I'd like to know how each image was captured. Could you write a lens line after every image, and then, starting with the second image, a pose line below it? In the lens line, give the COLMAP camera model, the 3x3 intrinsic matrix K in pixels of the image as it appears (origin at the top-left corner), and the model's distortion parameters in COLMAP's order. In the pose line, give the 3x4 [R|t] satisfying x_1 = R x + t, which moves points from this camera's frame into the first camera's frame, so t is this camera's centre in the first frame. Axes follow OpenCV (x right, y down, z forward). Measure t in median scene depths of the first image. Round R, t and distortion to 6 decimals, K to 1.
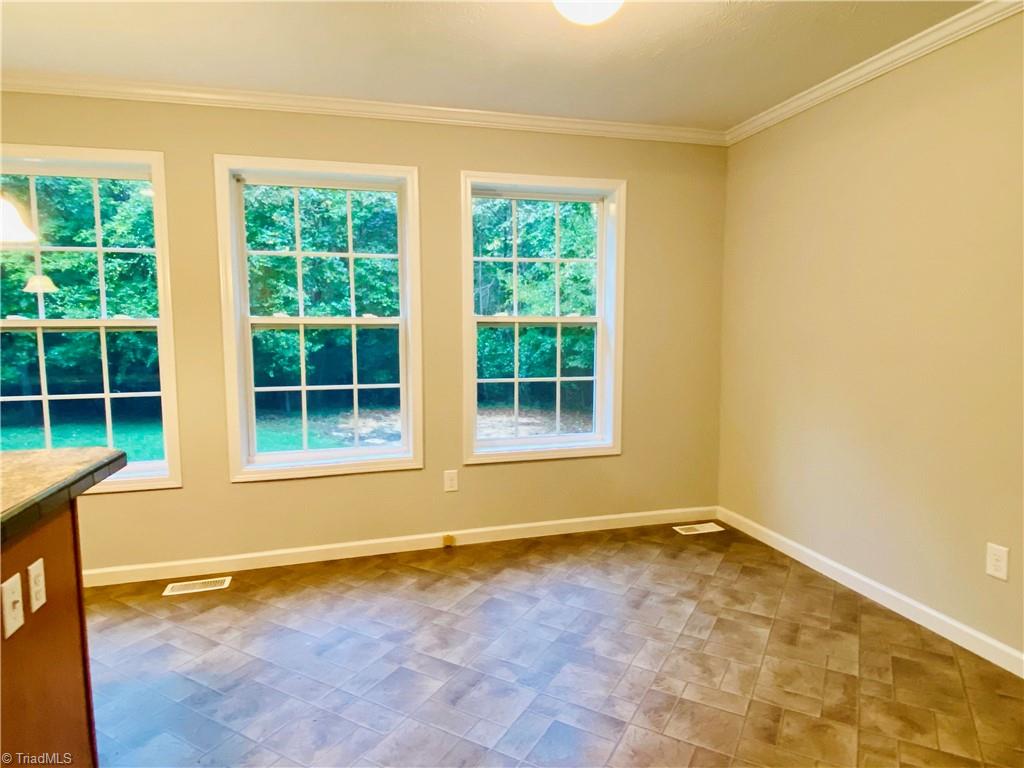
lens RADIAL K [[599.7, 0, 518.6], [0, 599.7, 379.9], [0, 0, 1]] dist [0.034743, -0.034402]
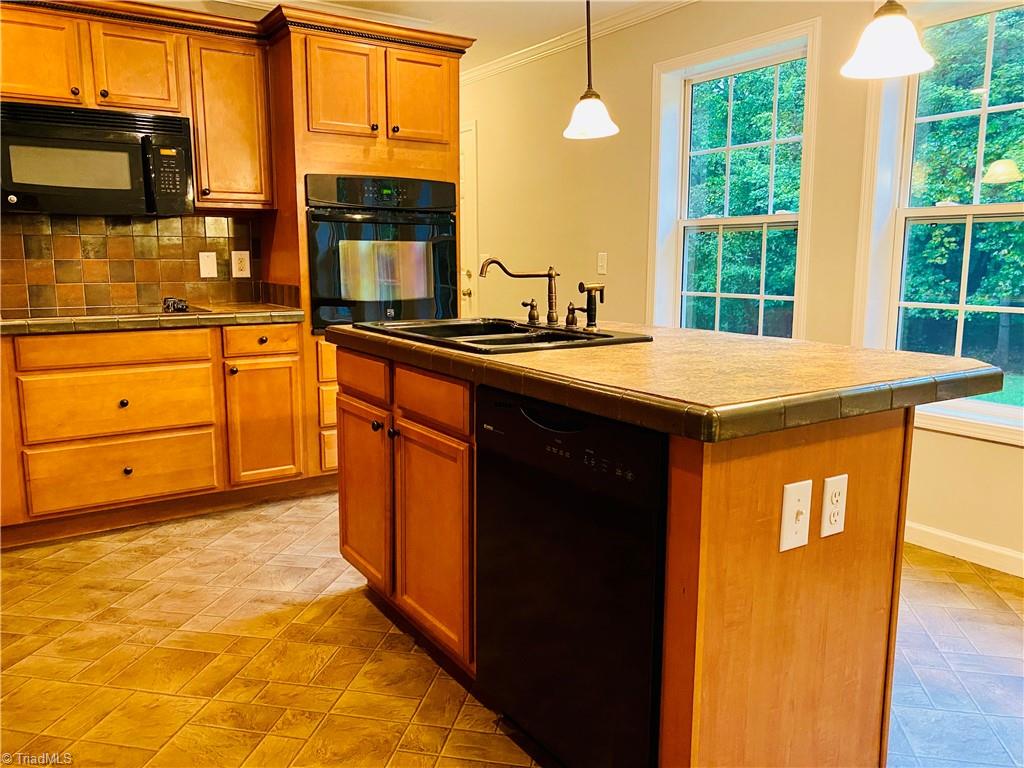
lens RADIAL K [[784.8, 0, 507.3], [0, 784.8, 381.8], [0, 0, 1]] dist [0.021325, -0.024108]
pose [[0.307326, 0.156285, -0.938683, 0.001363], [-0.091391, 0.986709, 0.134360, 0.035967], [0.947206, 0.044495, 0.317525, 0.115267]]
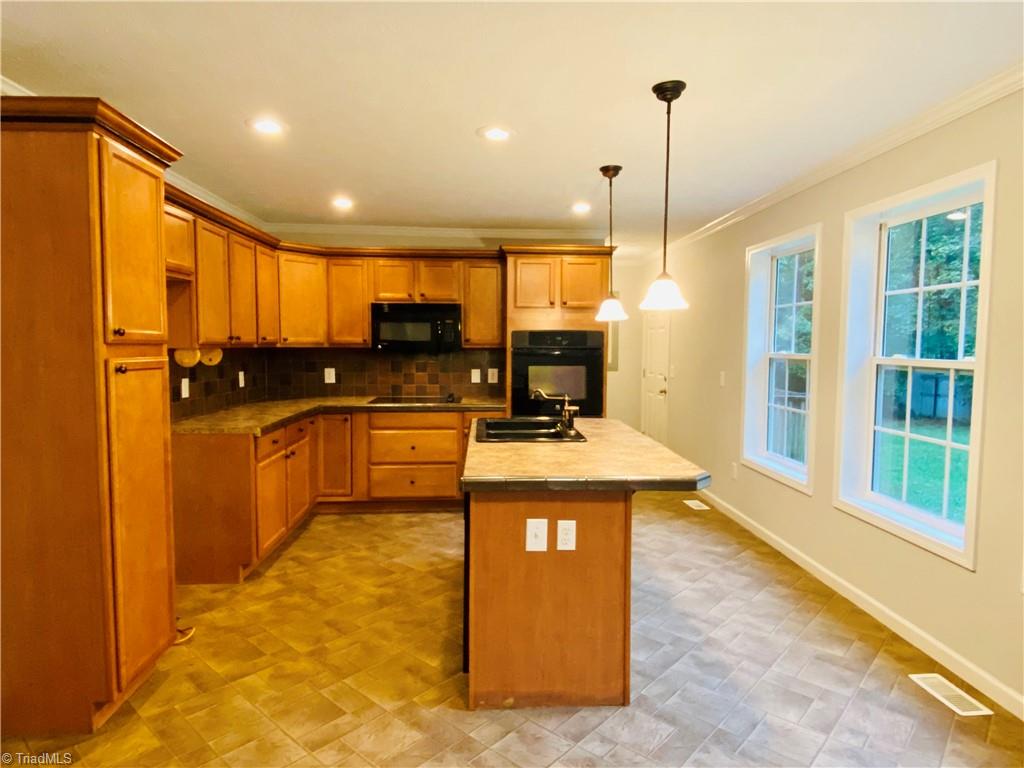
lens RADIAL K [[599.7, 0, 512.5], [0, 599.7, 381.1], [0, 0, 1]] dist [0.034743, -0.034402]
pose [[-0.218752, 0.069091, -0.973331, 0.314673], [-0.093941, 0.991366, 0.091484, -0.081950], [0.971248, 0.111448, -0.210372, 0.497351]]
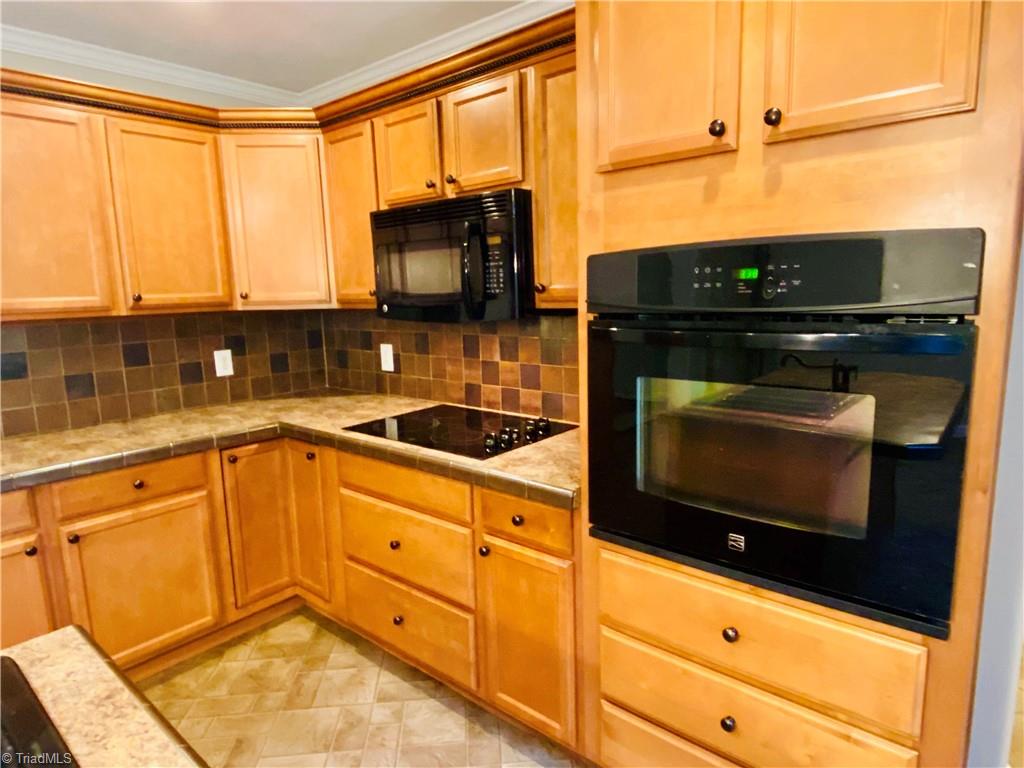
lens RADIAL K [[599.7, 0, 514.0], [0, 599.7, 379.8], [0, 0, 1]] dist [0.034743, -0.034402]
pose [[-0.822442, 0.112554, -0.557602, -0.797311], [-0.021985, 0.973208, 0.228873, -0.080412], [0.568424, 0.200493, -0.797933, 0.512154]]
